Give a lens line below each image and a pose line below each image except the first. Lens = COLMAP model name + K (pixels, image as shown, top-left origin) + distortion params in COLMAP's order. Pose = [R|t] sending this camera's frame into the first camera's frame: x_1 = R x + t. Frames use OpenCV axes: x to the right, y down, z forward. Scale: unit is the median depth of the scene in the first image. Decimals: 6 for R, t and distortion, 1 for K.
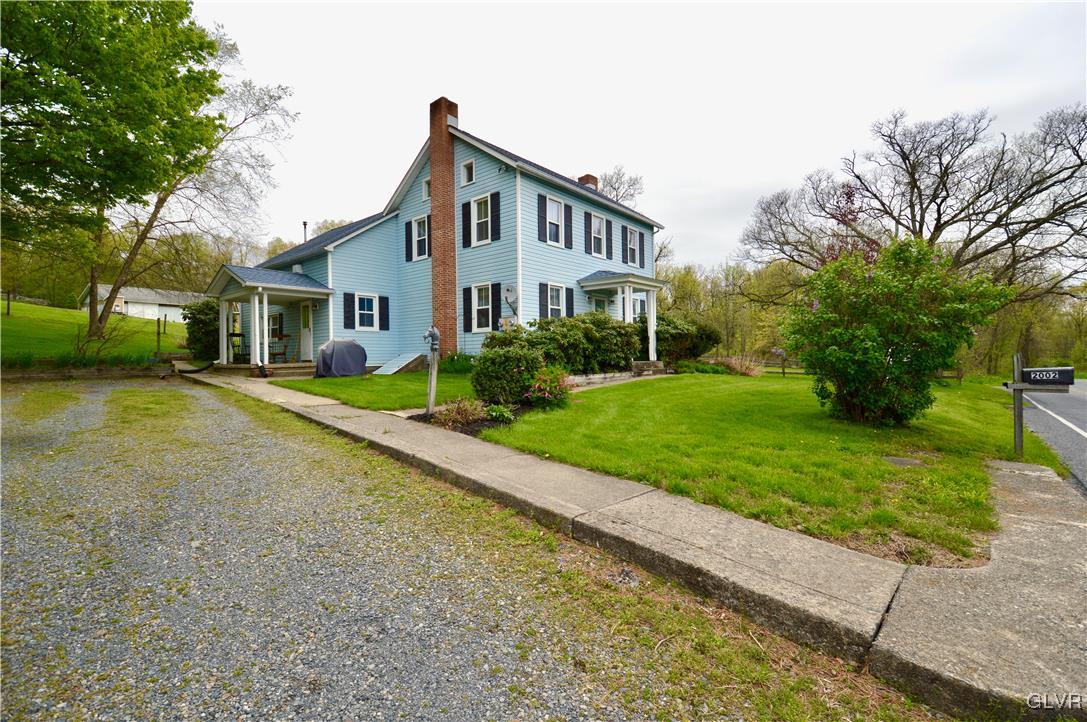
lens RADIAL K [[476.5, 0, 548.5], [0, 476.5, 358.4], [0, 0, 1]] dist [0.014761, -0.020019]
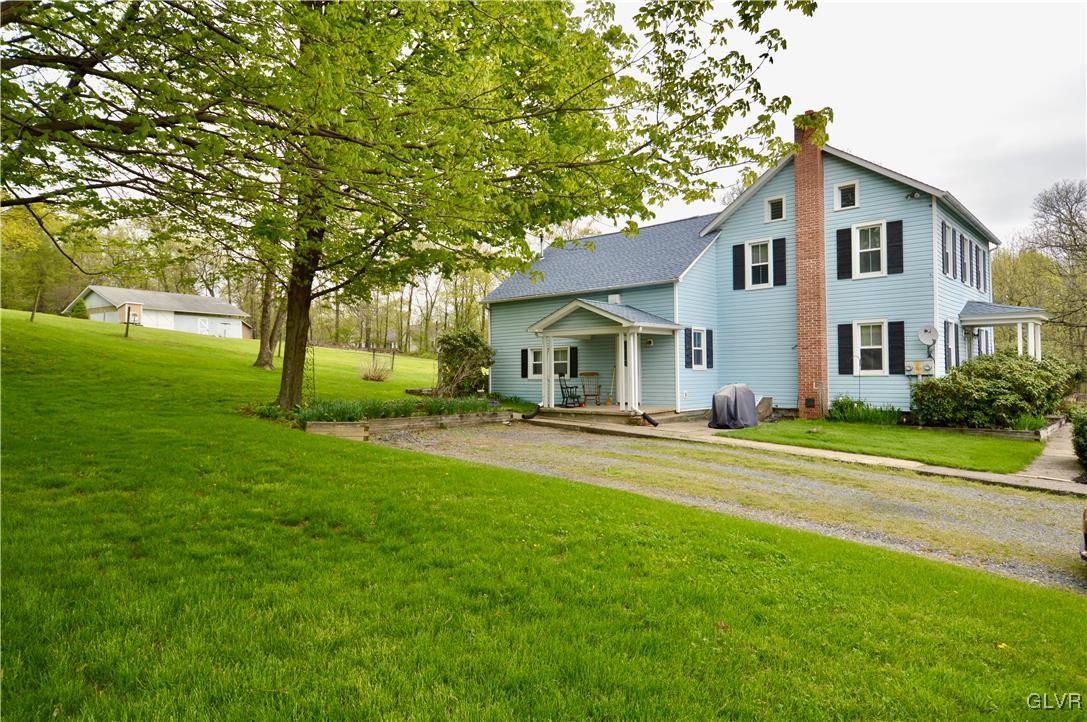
lens RADIAL K [[657.9, 0, 544.8], [0, 657.9, 356.3], [0, 0, 1]] dist [0.003831, 0.001468]
pose [[0.999361, 0.002602, -0.035640, -0.675708], [-0.003591, 0.999609, -0.027726, -0.051990], [0.035553, 0.027836, 0.998980, -0.238543]]
